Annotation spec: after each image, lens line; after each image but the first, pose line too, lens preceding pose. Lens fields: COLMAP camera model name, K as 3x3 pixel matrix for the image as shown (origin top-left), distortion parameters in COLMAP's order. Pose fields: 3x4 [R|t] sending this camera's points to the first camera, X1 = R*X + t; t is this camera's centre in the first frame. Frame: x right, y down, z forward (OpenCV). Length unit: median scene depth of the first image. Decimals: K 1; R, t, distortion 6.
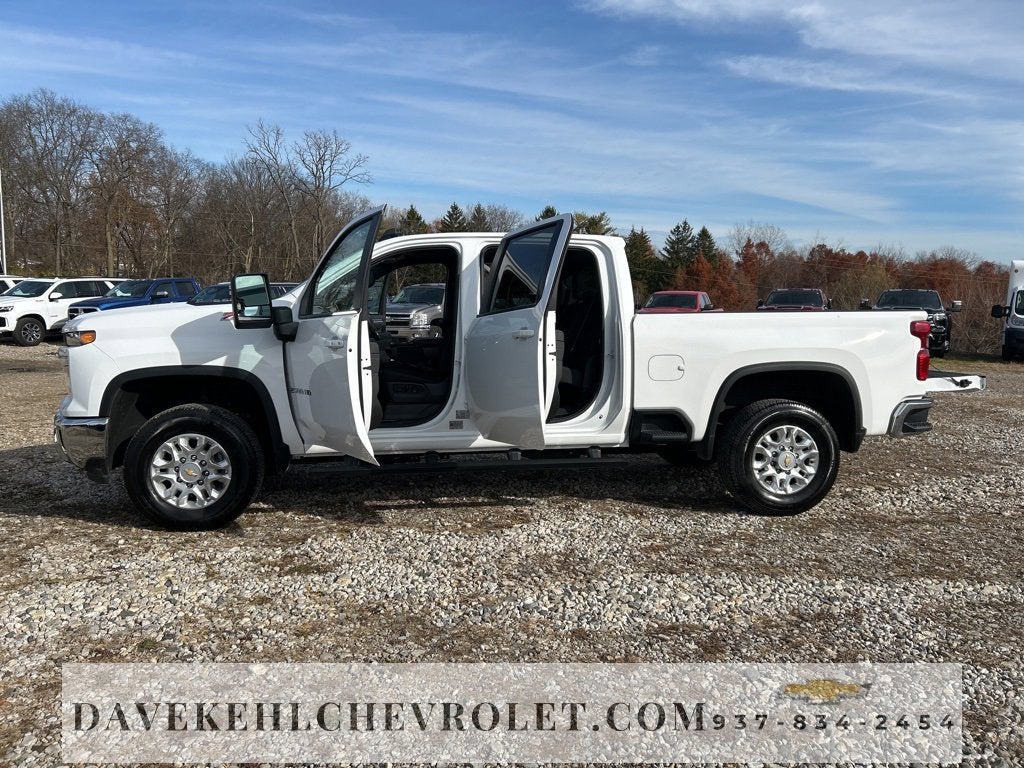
lens RADIAL K [[770.9, 0, 509.1], [0, 770.9, 378.1], [0, 0, 1]] dist [0.036408, -0.040485]
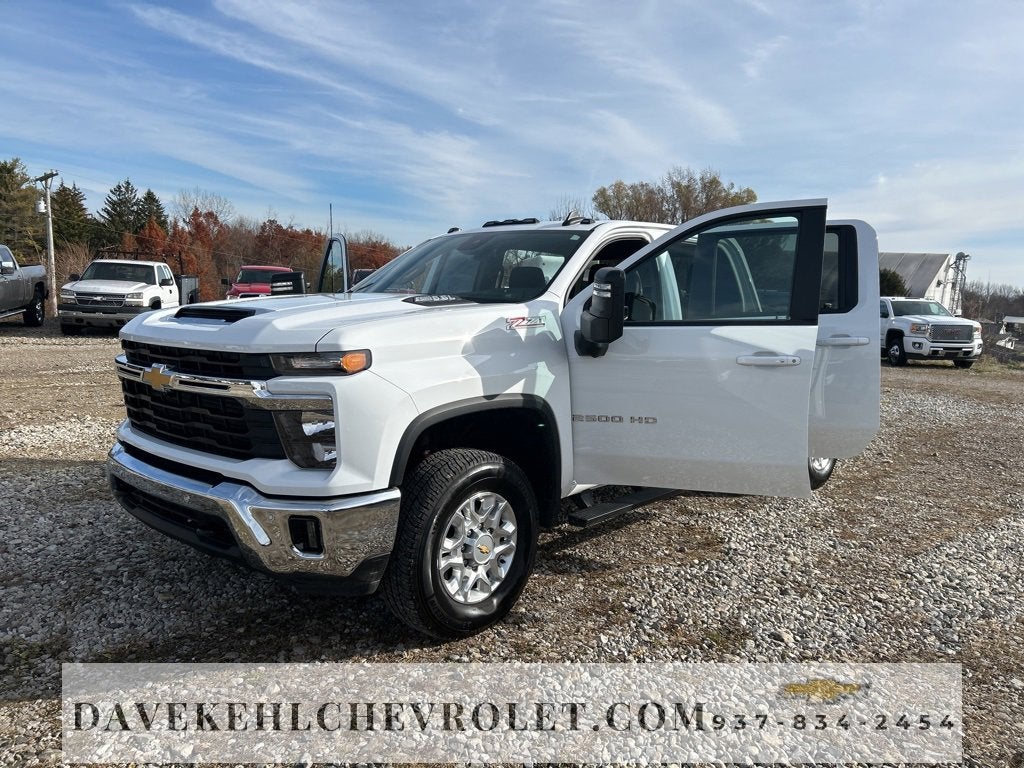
lens RADIAL K [[770.9, 0, 508.1], [0, 770.9, 391.2], [0, 0, 1]] dist [0.036408, -0.040485]
pose [[0.756911, -0.064870, 0.650291, -0.709332], [0.030949, 0.997503, 0.063483, -0.053168], [-0.652785, -0.027925, 0.757028, 0.393207]]
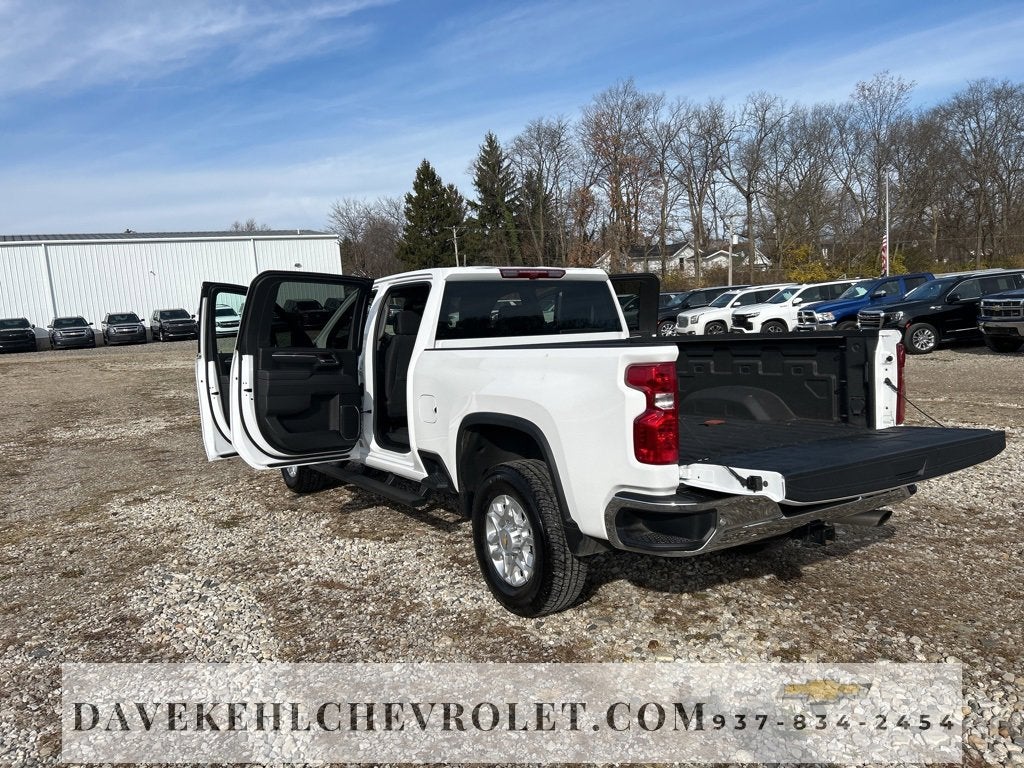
lens RADIAL K [[770.9, 0, 512.4], [0, 770.9, 384.7], [0, 0, 1]] dist [0.036408, -0.040485]
pose [[0.421473, 0.048581, -0.905539, 0.988244], [-0.028530, 0.998780, 0.040305, -0.075395], [0.906392, 0.008848, 0.422345, 0.642264]]
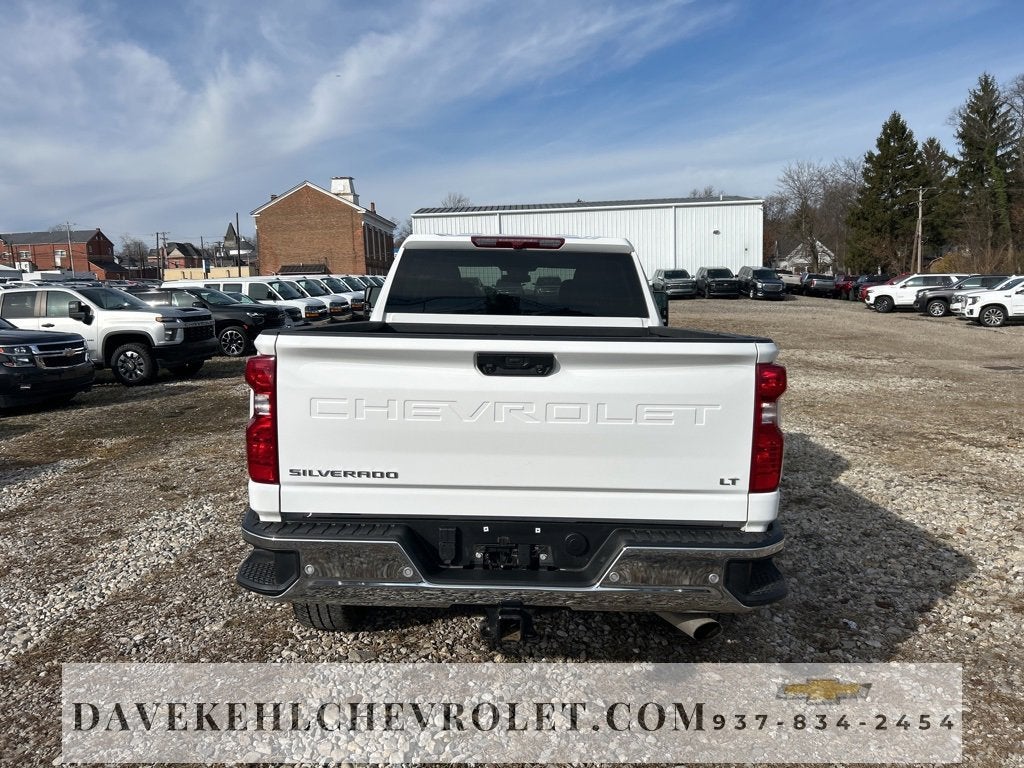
lens RADIAL K [[770.9, 0, 500.7], [0, 770.9, 371.6], [0, 0, 1]] dist [0.036408, -0.040485]
pose [[-0.149694, 0.086538, -0.984938, 0.949788], [-0.091046, 0.990723, 0.100884, -0.120940], [0.984531, 0.104777, -0.140426, 1.179354]]
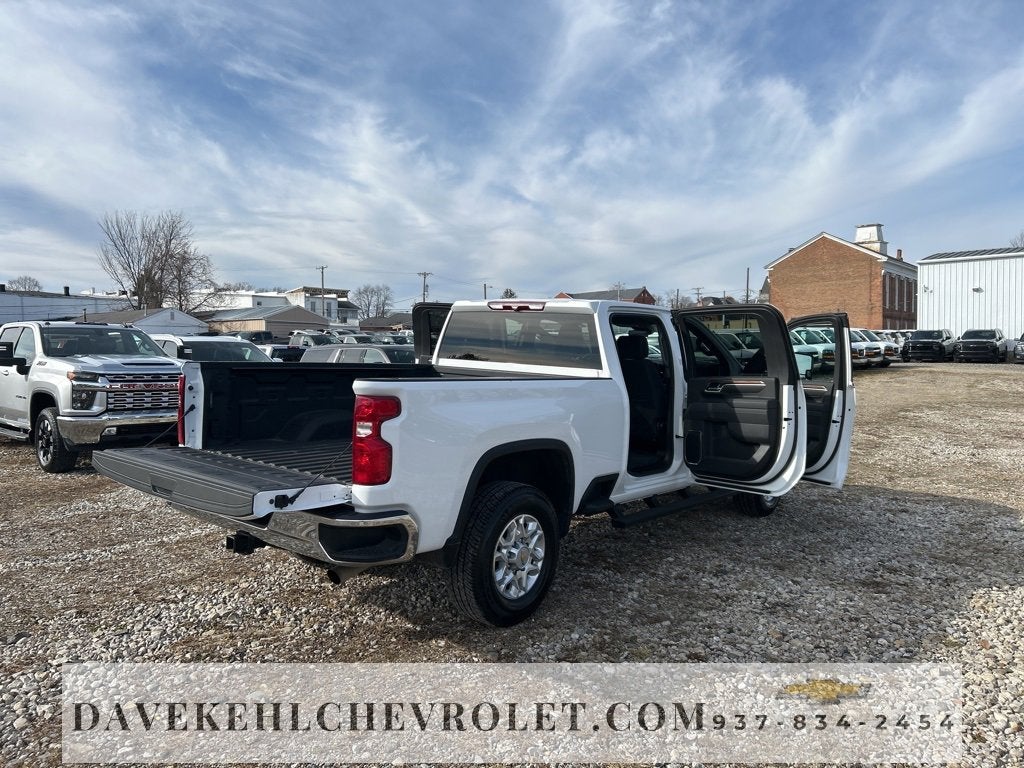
lens RADIAL K [[770.9, 0, 507.3], [0, 770.9, 384.6], [0, 0, 1]] dist [0.036408, -0.040485]
pose [[-0.732592, 0.012647, -0.680551, 0.792803], [-0.088801, 0.989506, 0.113980, -0.207453], [0.674851, 0.143935, -0.723781, 2.012783]]
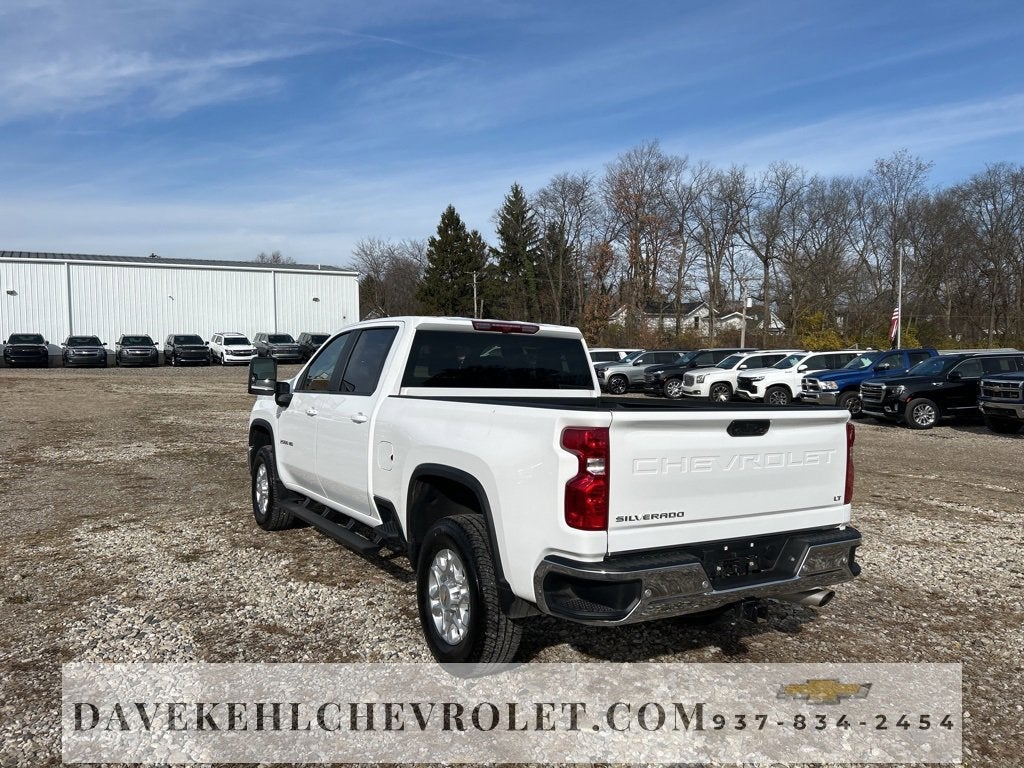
lens RADIAL K [[770.9, 0, 524.5], [0, 770.9, 373.9], [0, 0, 1]] dist [0.036408, -0.040485]
pose [[0.417563, 0.008945, -0.908604, 1.016078], [-0.094016, 0.995010, -0.033411, -0.087387], [0.903771, 0.099374, 0.416320, 0.691614]]
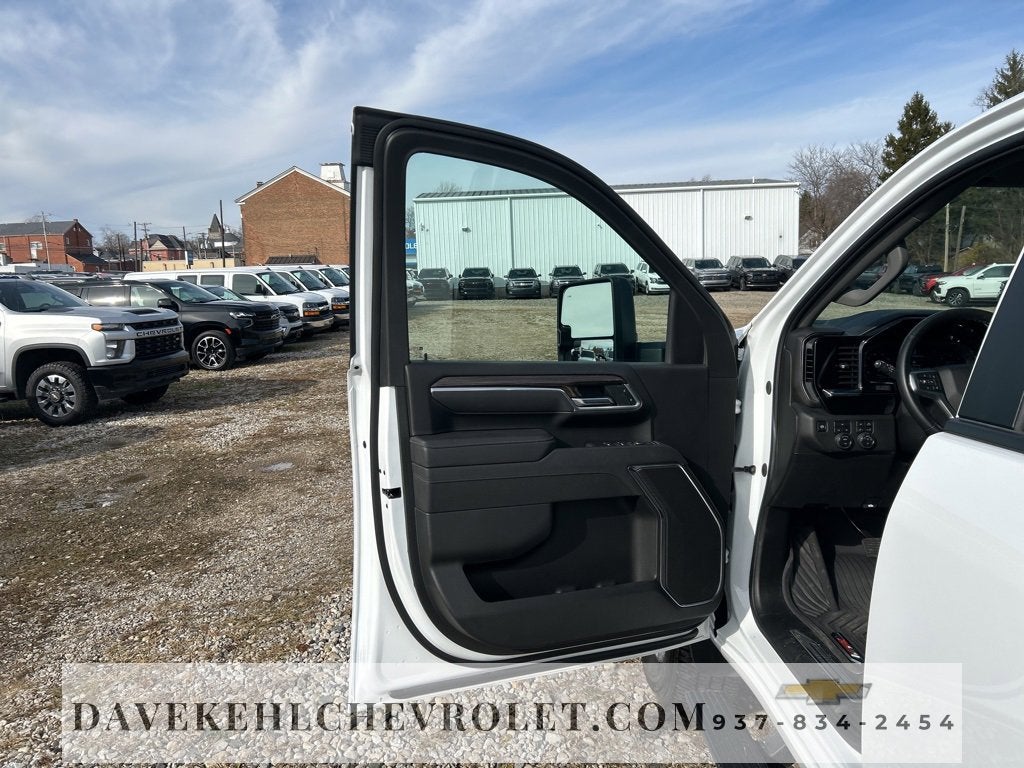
lens RADIAL K [[770.9, 0, 497.2], [0, 770.9, 380.4], [0, 0, 1]] dist [0.036408, -0.040485]
pose [[-0.138398, 0.107550, -0.984520, 0.173047], [-0.088516, 0.988764, 0.120457, -0.098385], [0.986413, 0.103816, -0.127323, 0.800432]]
